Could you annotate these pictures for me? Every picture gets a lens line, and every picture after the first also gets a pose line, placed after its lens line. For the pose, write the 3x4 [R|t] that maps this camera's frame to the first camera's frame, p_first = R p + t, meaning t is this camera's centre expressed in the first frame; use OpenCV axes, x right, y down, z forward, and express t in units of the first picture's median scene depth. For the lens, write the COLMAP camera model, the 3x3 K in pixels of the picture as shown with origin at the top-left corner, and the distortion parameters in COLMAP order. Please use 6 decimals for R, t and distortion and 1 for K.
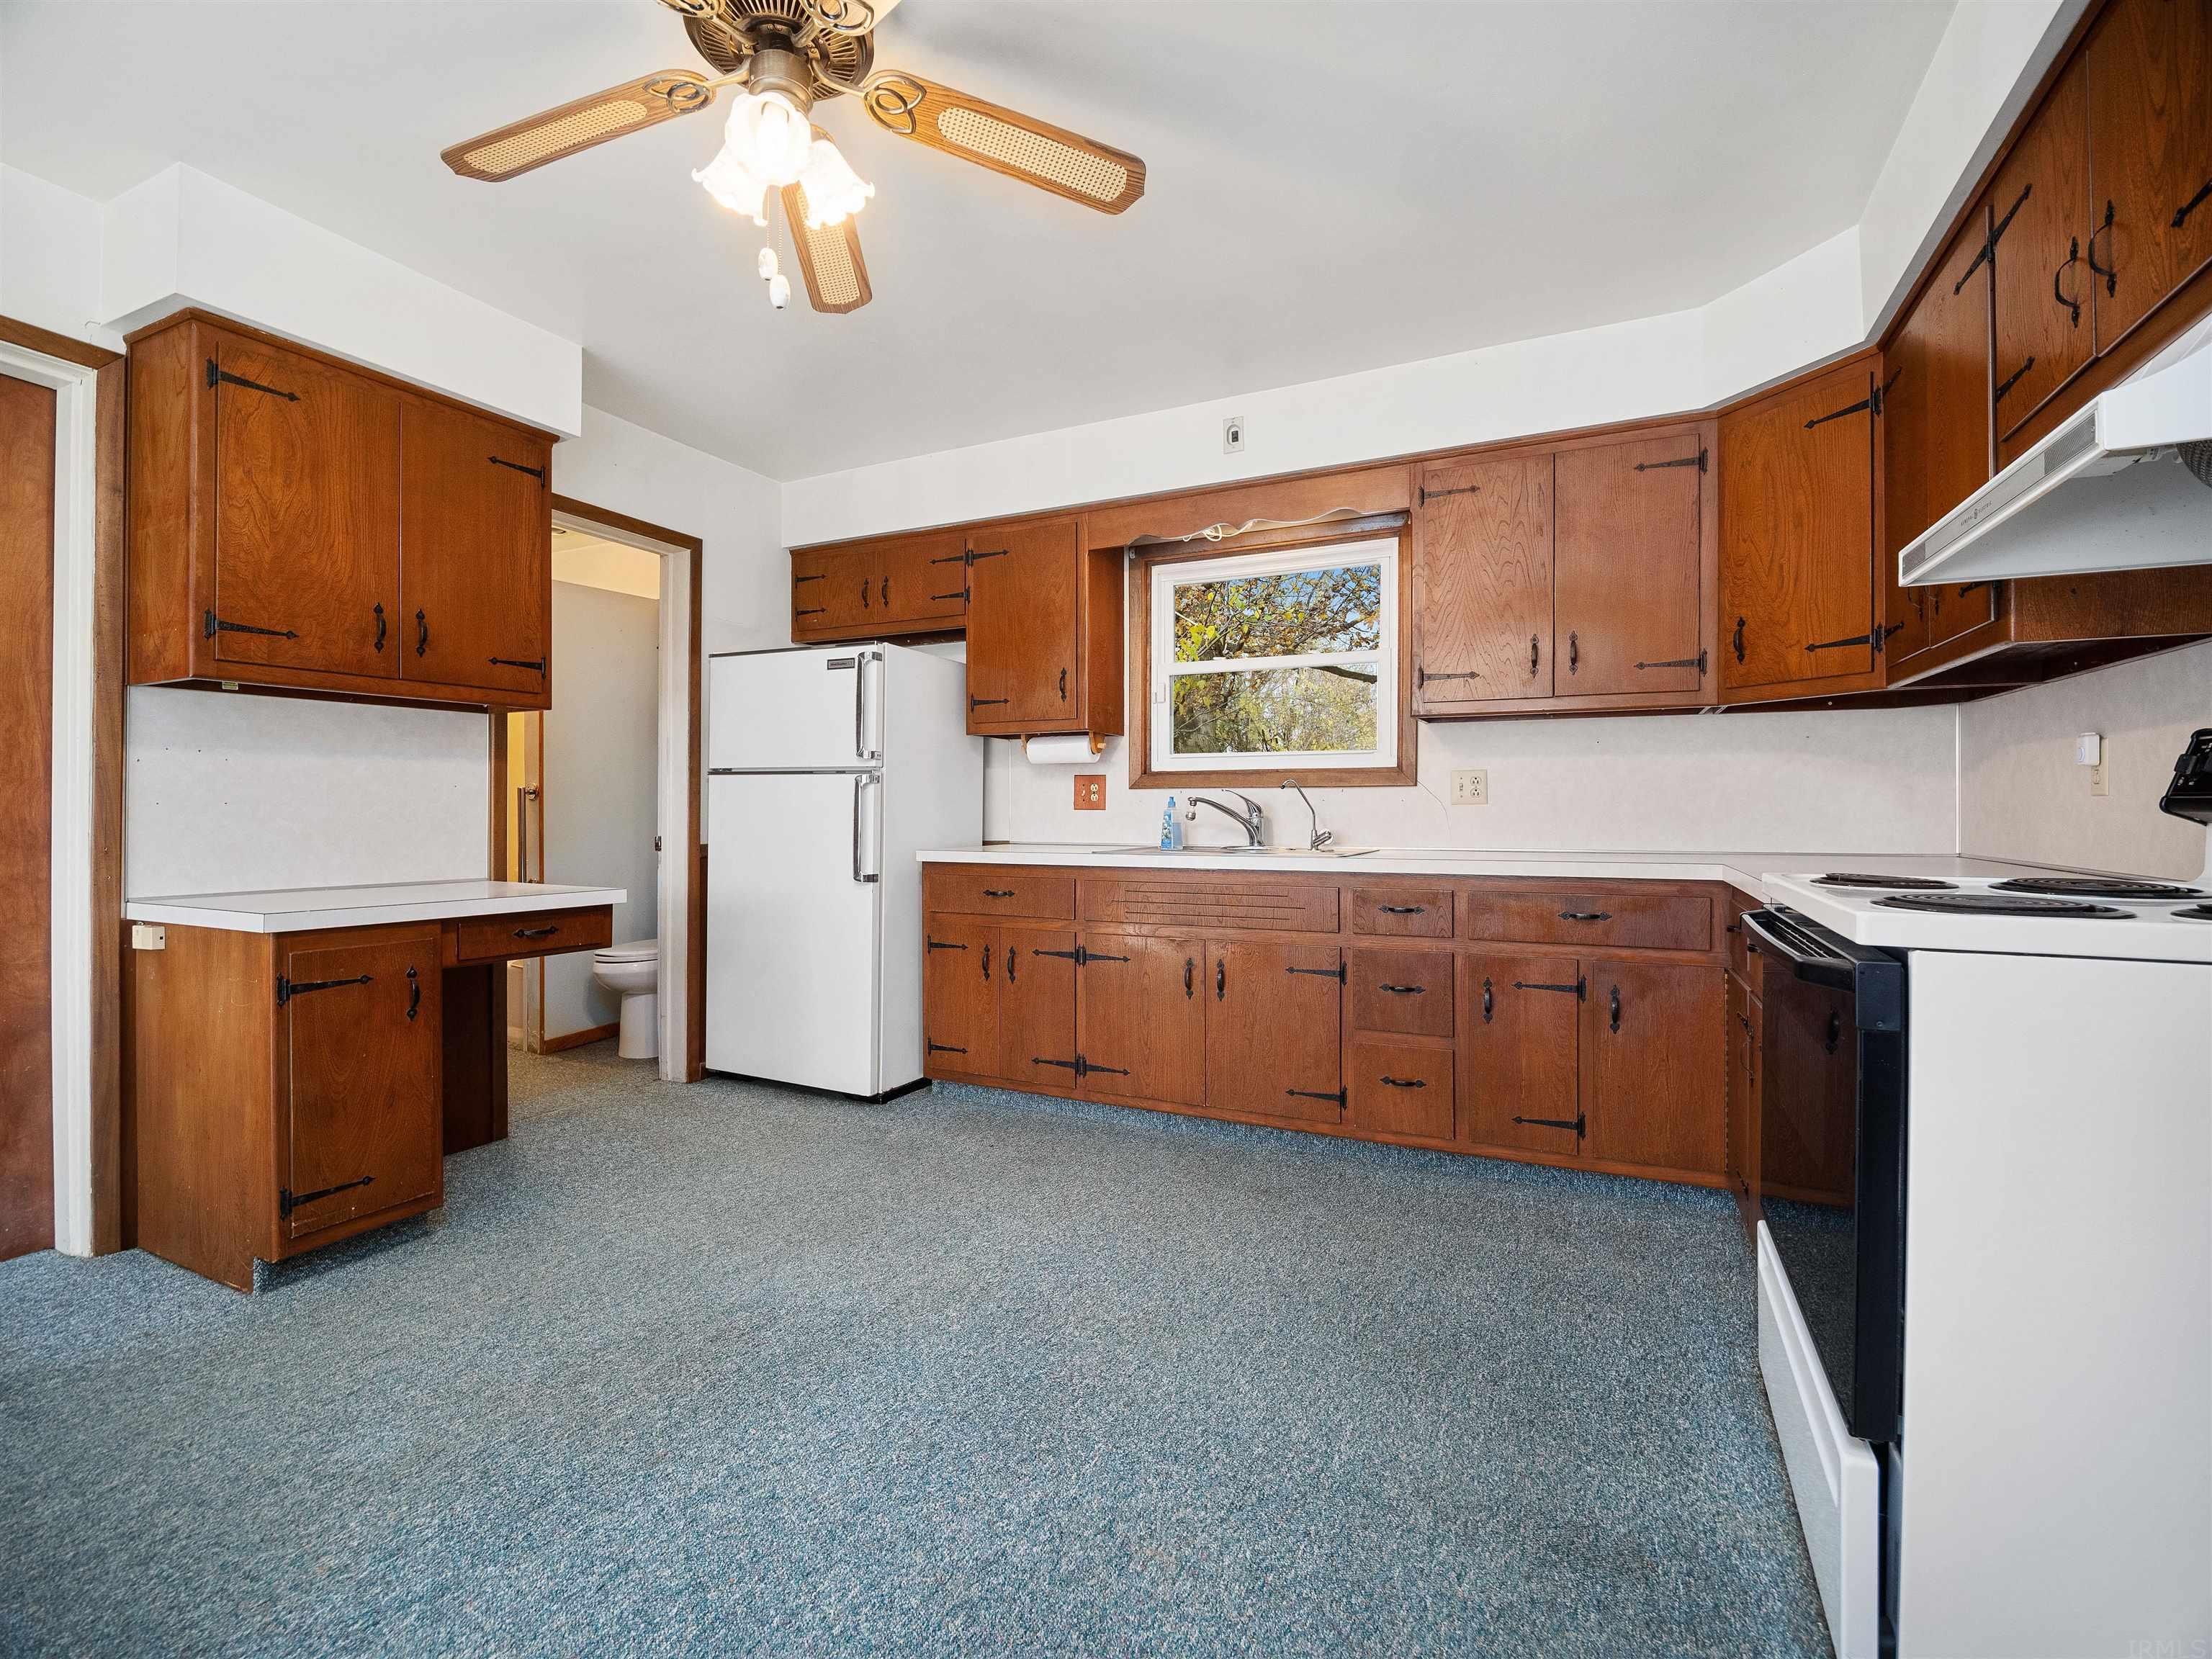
lens RADIAL K [[1003.4, 0, 1095.4], [0, 1003.4, 810.9], [0, 0, 1]] dist [-0.020252, -0.000835]
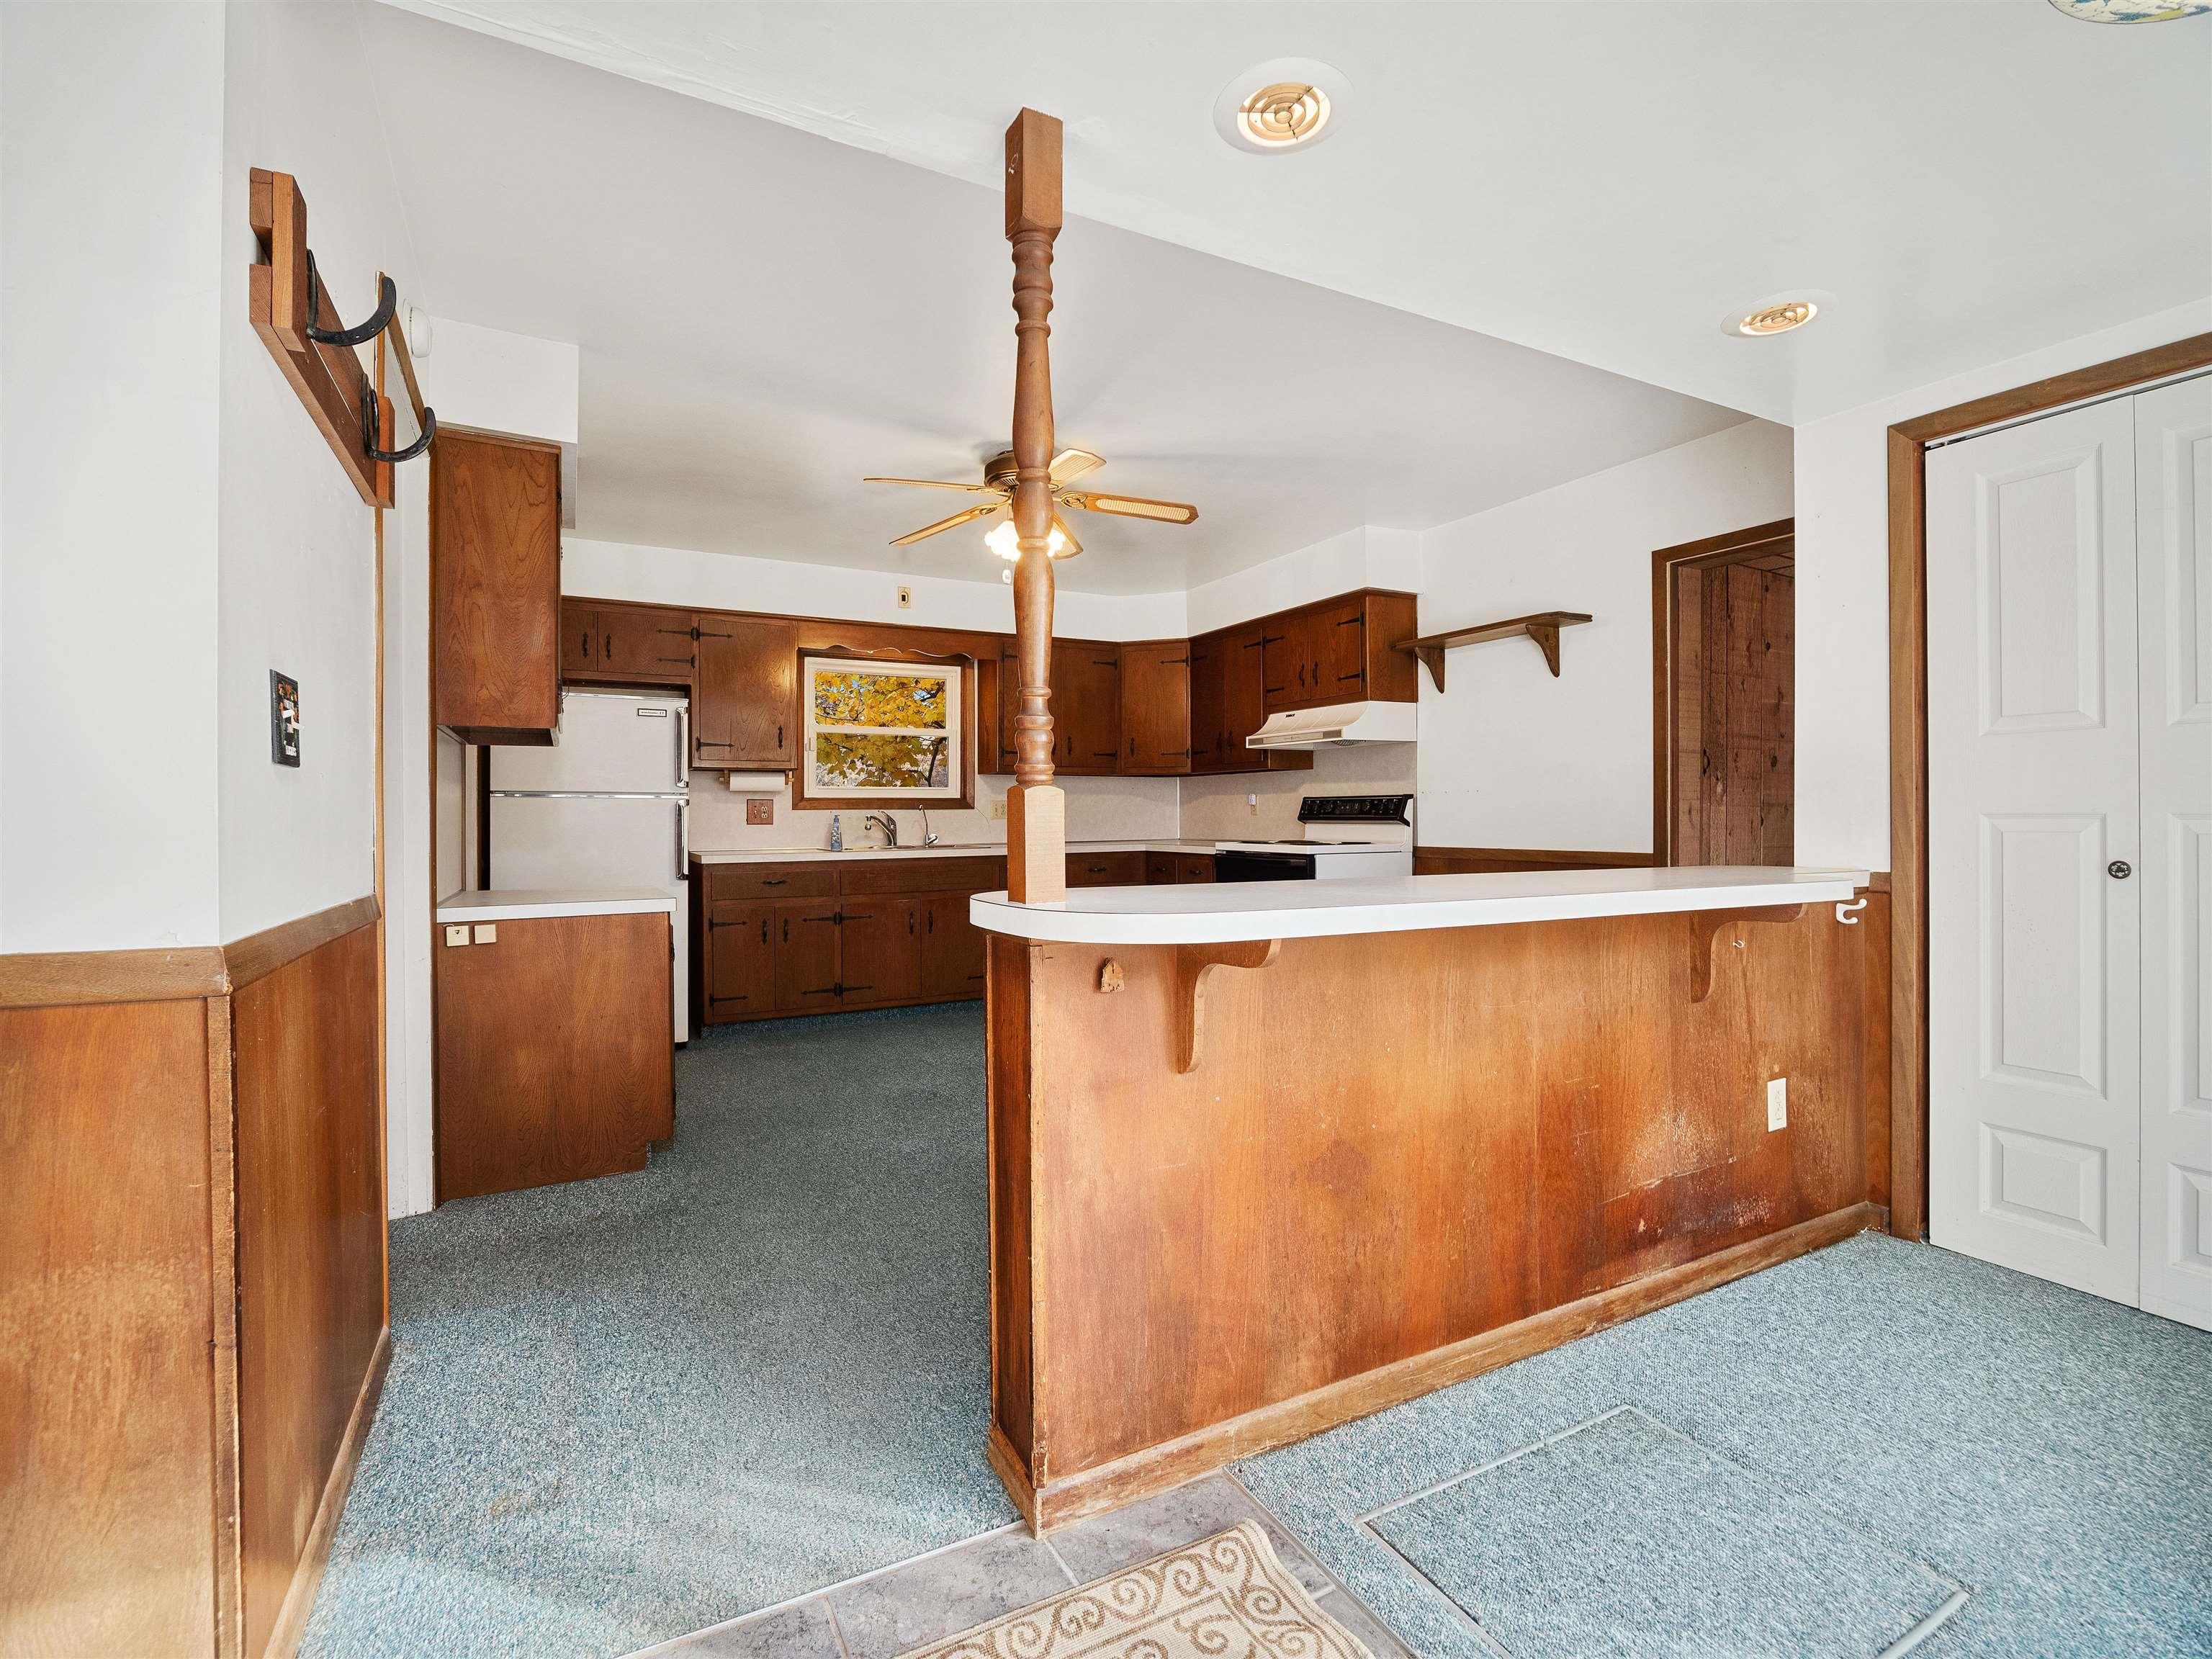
lens RADIAL K [[1003.4, 0, 1095.4], [0, 1003.4, 810.9], [0, 0, 1]] dist [-0.020252, -0.000835]
pose [[0.590205, 0.000967, 0.807253, -0.984251], [0.009203, 0.999926, -0.007926, -0.005247], [-0.807201, 0.012107, 0.590153, -0.223988]]
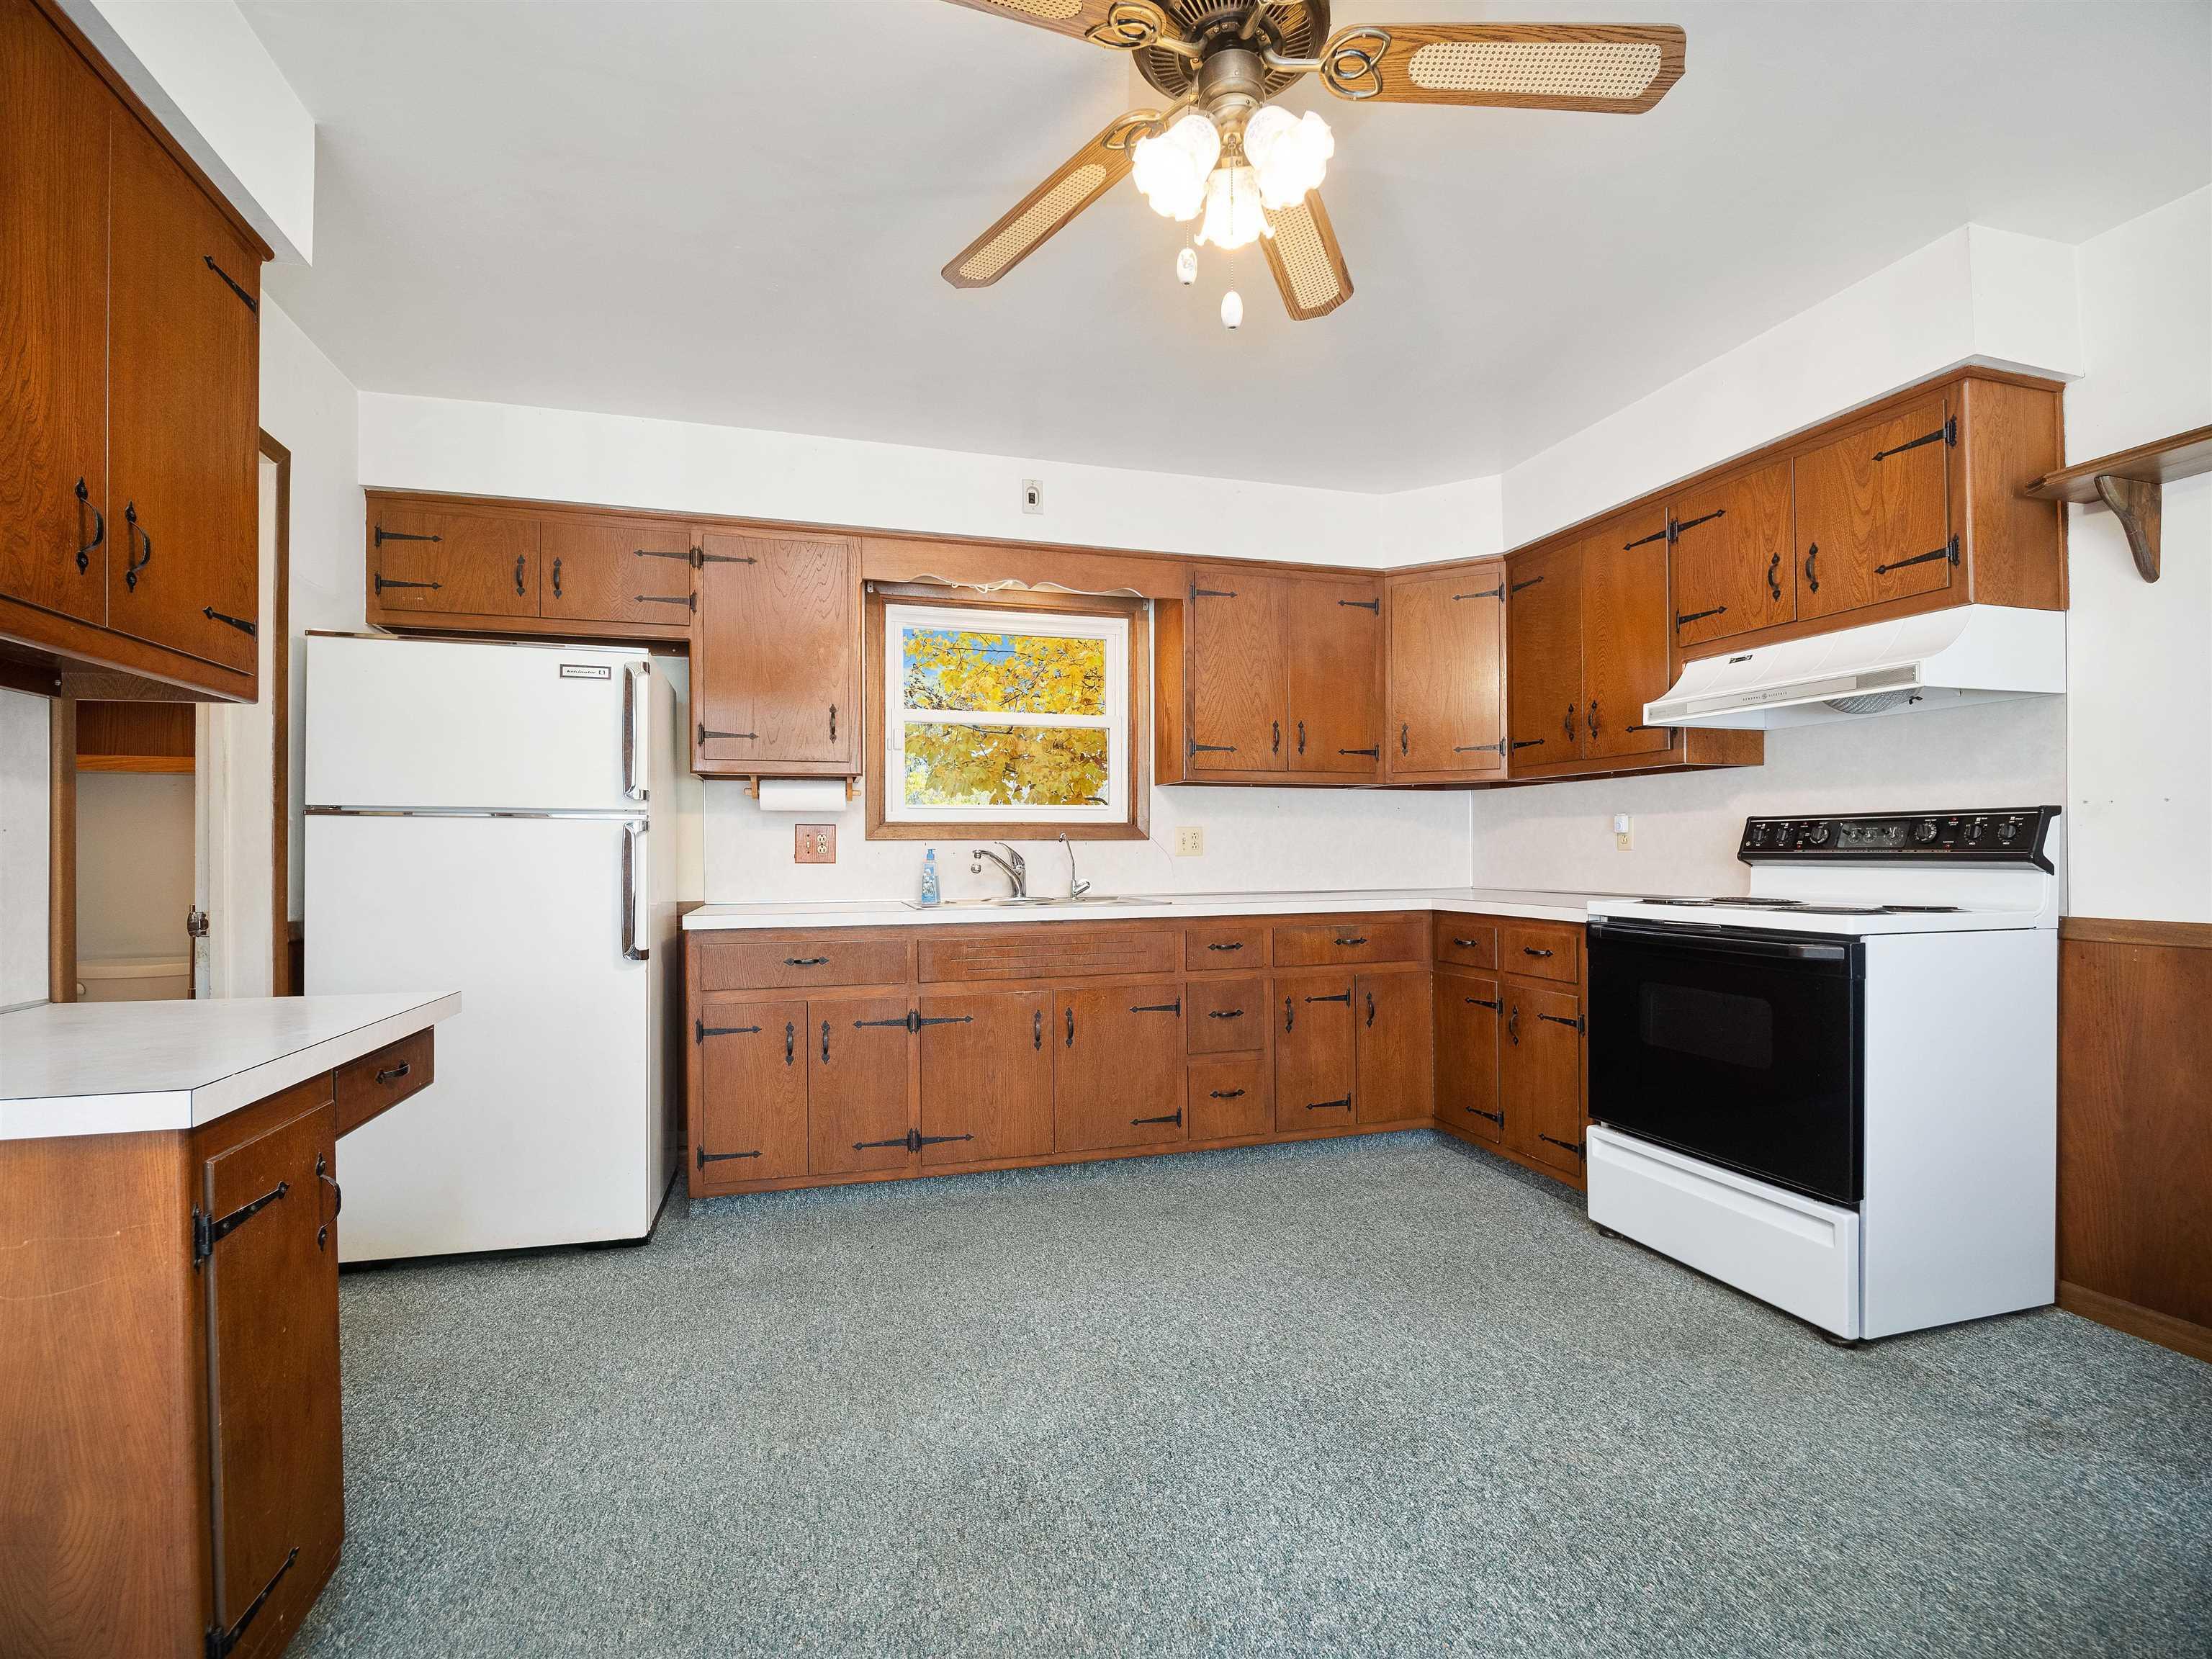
lens RADIAL K [[1008.8, 0, 1104.1], [0, 1008.8, 855.5], [0, 0, 1]] dist [-0.020972, -0.000554]
pose [[0.732862, -0.003984, 0.680365, -0.495586], [0.006339, 0.999979, -0.000973, -0.006322], [-0.680348, 0.005026, 0.732872, 0.191467]]
